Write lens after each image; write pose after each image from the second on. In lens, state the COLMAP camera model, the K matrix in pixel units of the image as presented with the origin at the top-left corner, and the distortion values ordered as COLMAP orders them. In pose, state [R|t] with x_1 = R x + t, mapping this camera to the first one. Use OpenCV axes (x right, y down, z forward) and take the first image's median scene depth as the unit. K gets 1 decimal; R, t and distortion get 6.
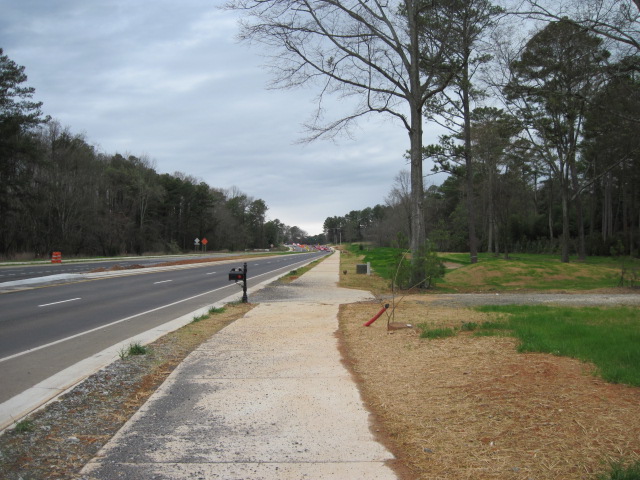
lens RADIAL K [[658.7, 0, 320.0], [0, 658.7, 240.0], [0, 0, 1]] dist [-0.122173, 0.038003]
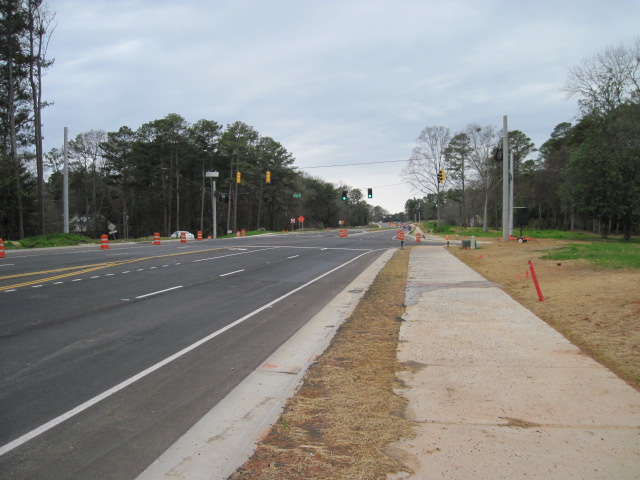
lens RADIAL K [[658.2, 0, 318.5], [0, 658.2, 266.9], [0, 0, 1]] dist [-0.096194, -0.006067]
pose [[0.992859, -0.003064, -0.119251, -0.015970], [0.012039, 0.997140, 0.074613, -0.005268], [0.118681, -0.075516, 0.990057, -0.386833]]
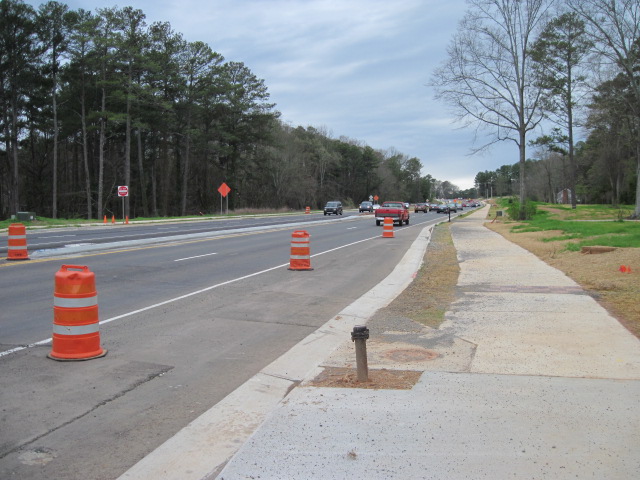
lens RADIAL K [[659.6, 0, 320.0], [0, 659.6, 240.0], [0, 0, 1]] dist [-0.104840, 0.032704]
pose [[0.974484, -0.002884, -0.224440, -0.001724], [0.018165, 0.997651, 0.066052, -0.001254], [0.223722, -0.068444, 0.972247, -0.111228]]
